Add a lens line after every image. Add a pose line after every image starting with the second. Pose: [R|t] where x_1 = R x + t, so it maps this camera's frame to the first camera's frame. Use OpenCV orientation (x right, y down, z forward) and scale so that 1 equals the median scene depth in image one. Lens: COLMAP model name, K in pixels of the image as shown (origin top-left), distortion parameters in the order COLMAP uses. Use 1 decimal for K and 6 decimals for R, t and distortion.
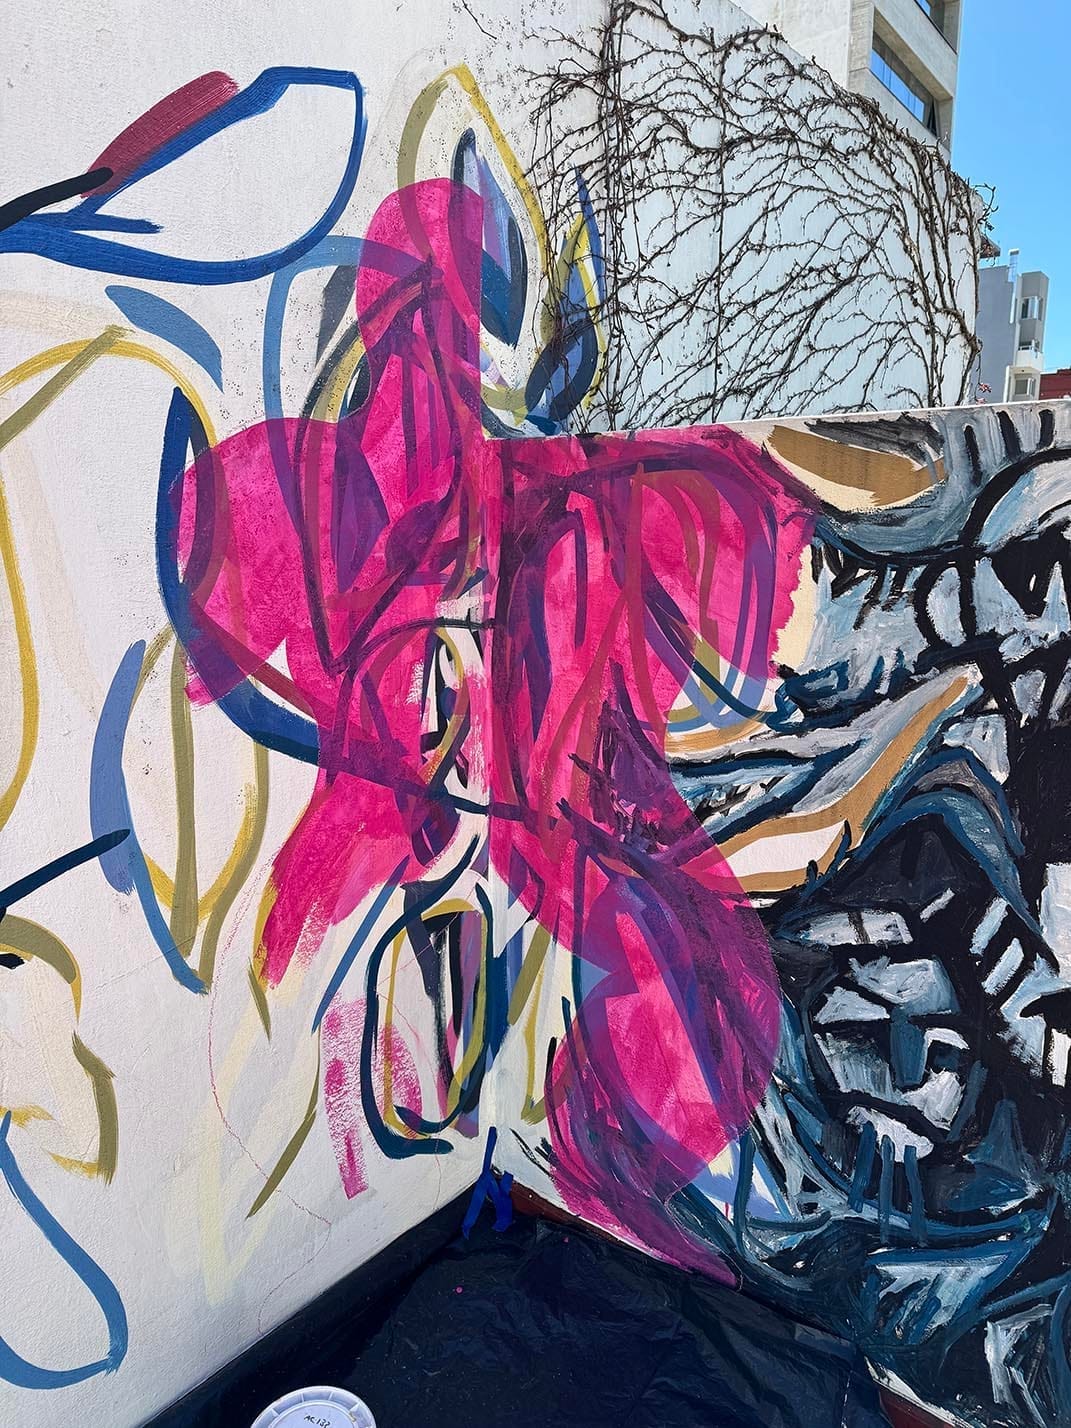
lens RADIAL K [[998.5, 0, 536.8], [0, 998.5, 707.0], [0, 0, 1]] dist [0.048342, -0.066569]
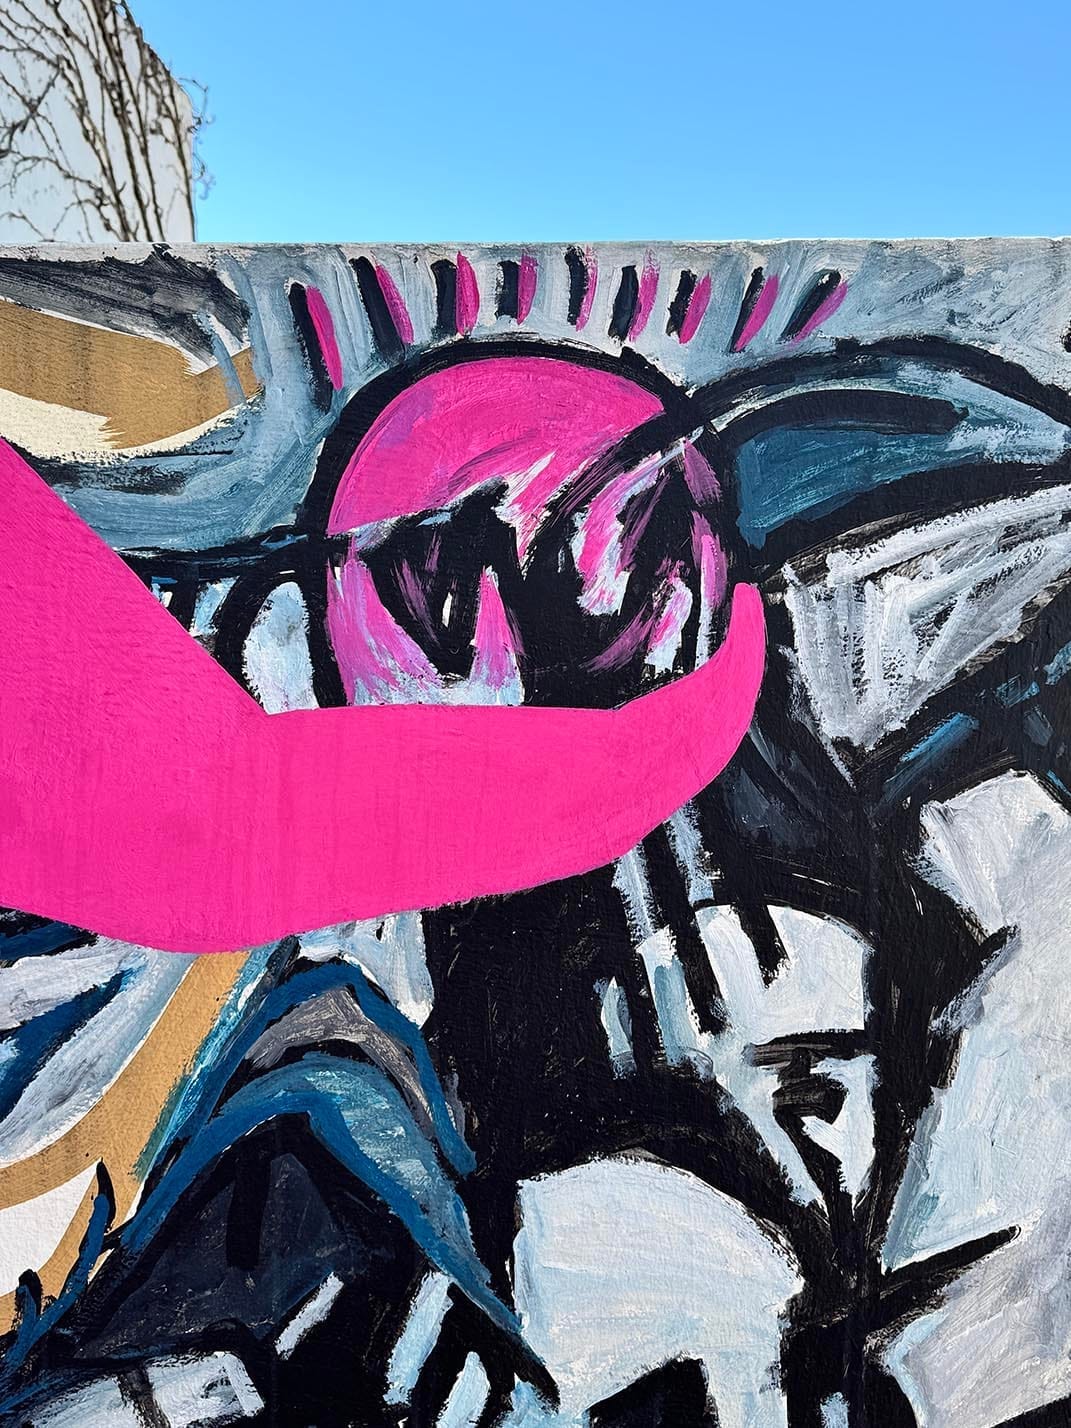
lens RADIAL K [[1444.8, 0, 528.0], [0, 1444.8, 712.9], [0, 0, 1]] dist [0.155760, -0.315760]
pose [[0.806635, -0.034938, 0.590017, 0.084014], [0.102630, 0.991366, -0.081606, -0.008882], [-0.582072, 0.126380, 0.803256, 0.334563]]
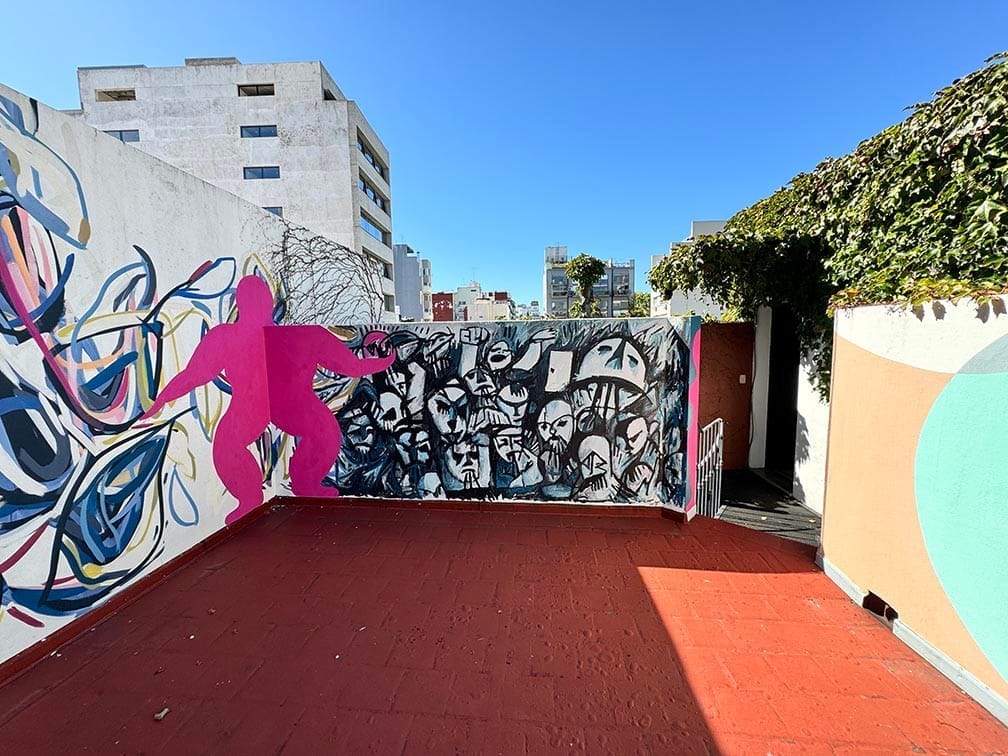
lens RADIAL K [[403.8, 0, 504.0], [0, 403.8, 378.0], [0, 0, 1]] dist [-0.000227, 0.000010]
pose [[0.818708, -0.067212, 0.570264, -0.256200], [0.125044, 0.990160, -0.062820, 0.262915], [-0.560430, 0.122740, 0.819056, -1.307837]]
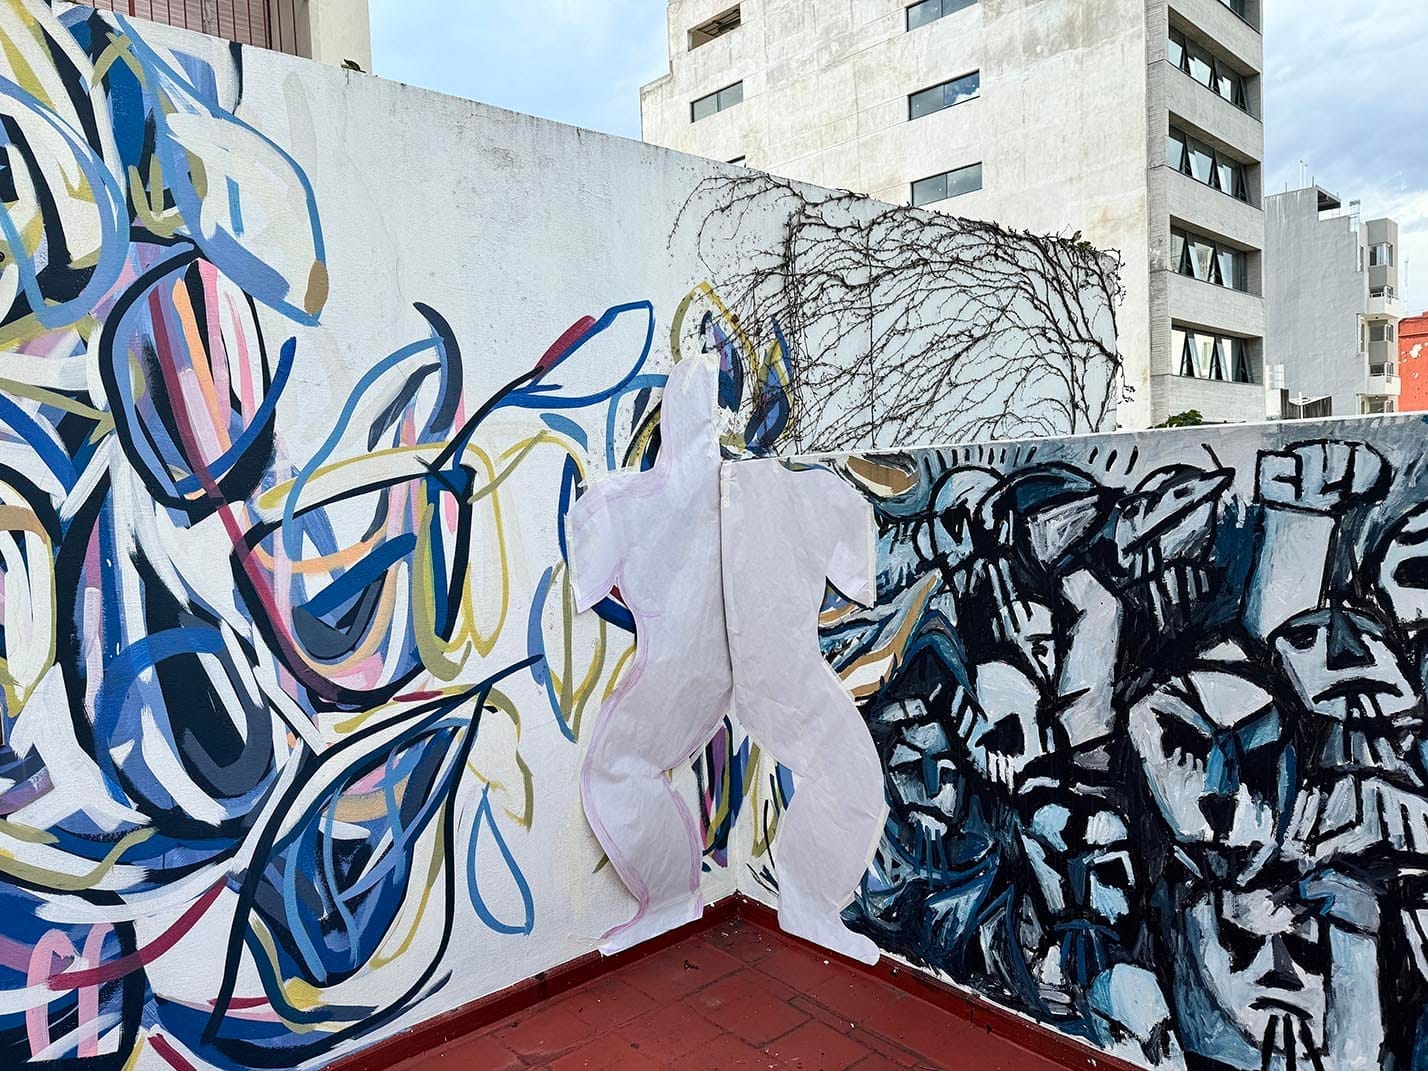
lens RADIAL K [[997.3, 0, 707.6], [0, 997.3, 541.2], [0, 0, 1]] dist [0.108782, -0.148468]
pose [[0.985624, -0.027414, -0.166716, 0.266417], [0.004895, 0.990967, -0.134013, 0.148749], [0.168884, 0.131270, 0.976855, -0.929995]]
